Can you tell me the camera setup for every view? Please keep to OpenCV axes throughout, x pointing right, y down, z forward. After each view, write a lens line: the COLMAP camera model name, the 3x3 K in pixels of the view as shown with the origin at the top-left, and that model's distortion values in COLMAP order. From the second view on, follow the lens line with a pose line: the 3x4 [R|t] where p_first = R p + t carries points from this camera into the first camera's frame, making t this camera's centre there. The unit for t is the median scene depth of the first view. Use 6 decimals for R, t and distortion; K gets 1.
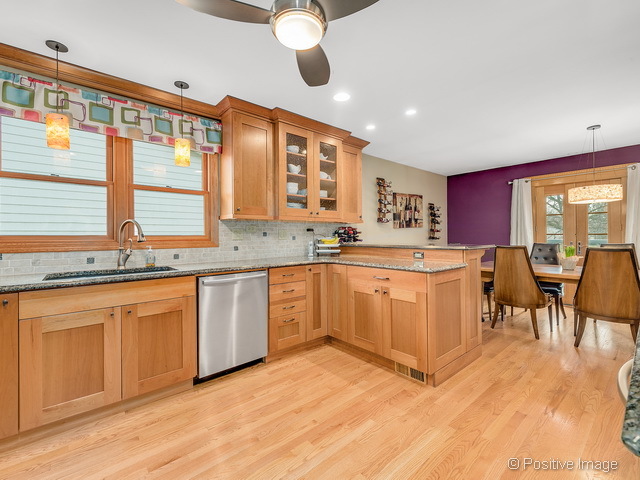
lens RADIAL K [[285.0, 0, 320.1], [0, 285.0, 234.9], [0, 0, 1]] dist [0.011986, -0.002633]
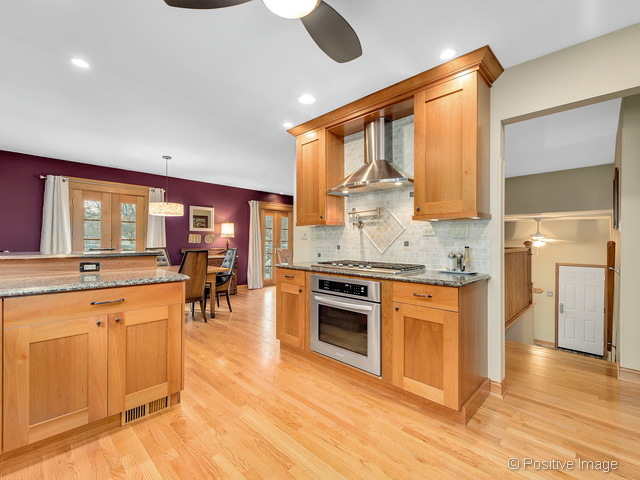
lens RADIAL K [[287.7, 0, 322.0], [0, 287.7, 240.9], [0, 0, 1]] dist [0.004063, 0.000601]
pose [[-0.102113, 0.008320, 0.994738, -0.495807], [-0.011011, 0.999894, -0.009493, 0.005856], [-0.994712, -0.011923, -0.102011, 0.538991]]
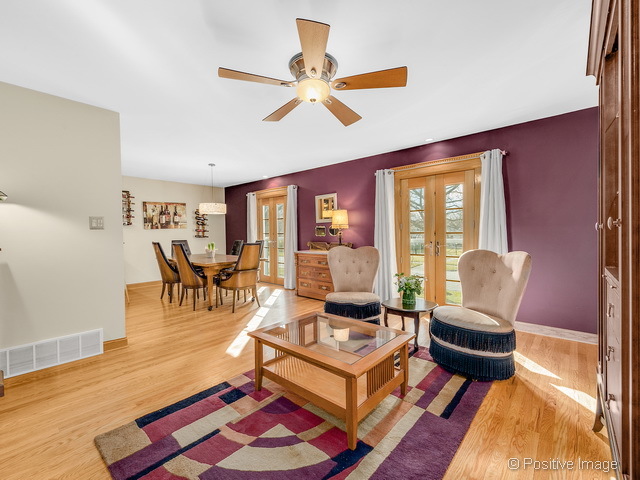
lens RADIAL K [[285.0, 0, 324.4], [0, 285.0, 238.4], [0, 0, 1]] dist [0.011986, -0.002633]
pose [[0.991592, -0.004850, 0.129310, 1.599609], [0.001808, 0.999719, 0.023625, -0.019472], [-0.129388, -0.023193, 0.991323, -0.704847]]
